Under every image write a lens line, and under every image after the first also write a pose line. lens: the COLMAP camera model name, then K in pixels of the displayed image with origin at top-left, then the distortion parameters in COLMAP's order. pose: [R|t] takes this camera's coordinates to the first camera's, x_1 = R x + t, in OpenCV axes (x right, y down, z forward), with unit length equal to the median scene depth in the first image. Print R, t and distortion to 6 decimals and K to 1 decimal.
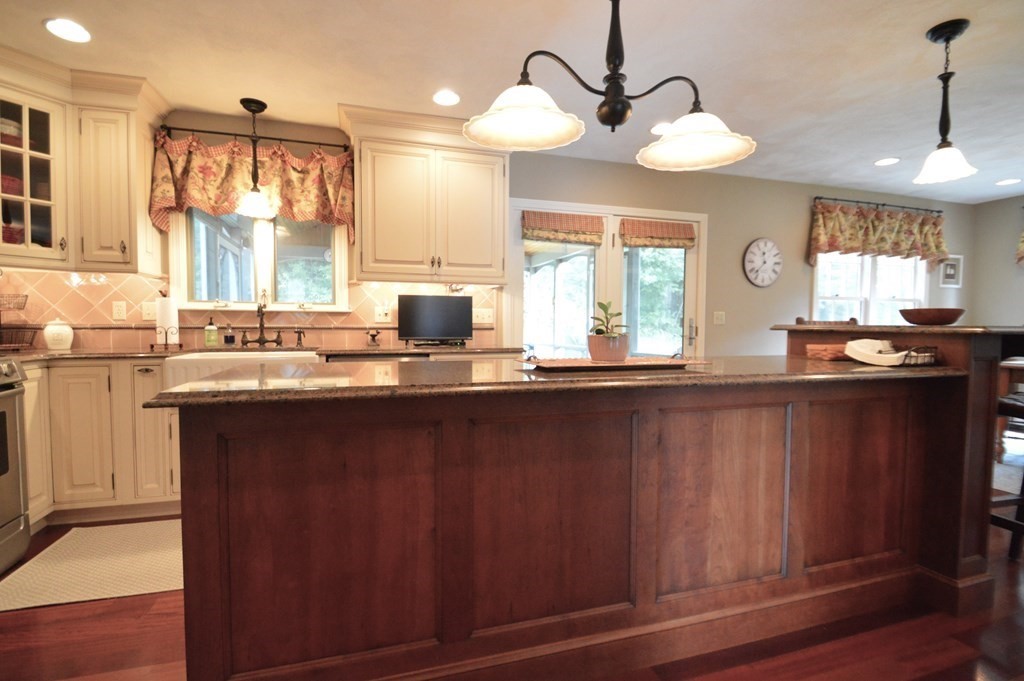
lens RADIAL K [[456.7, 0, 507.9], [0, 456.7, 342.4], [0, 0, 1]] dist [0.003343, -0.008508]
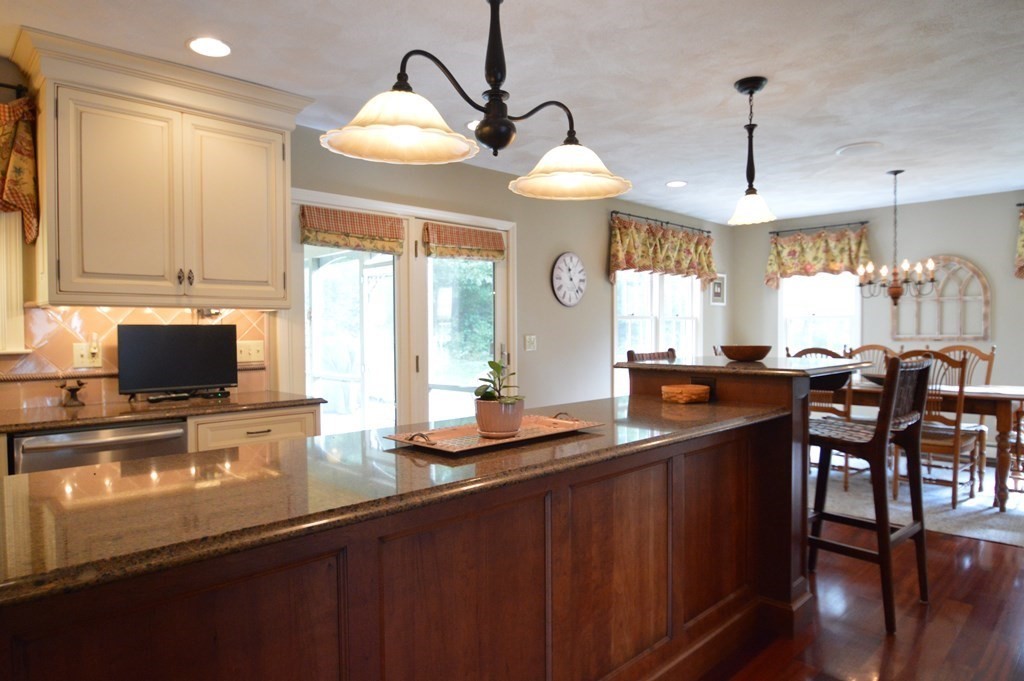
lens RADIAL K [[597.1, 0, 491.2], [0, 597.1, 344.6], [0, 0, 1]] dist [-0.014221, -0.003240]
pose [[0.899738, -0.022329, 0.435859, -0.136398], [0.029784, 0.999503, -0.010279, -0.053765], [-0.435413, 0.022230, 0.899956, 0.011491]]
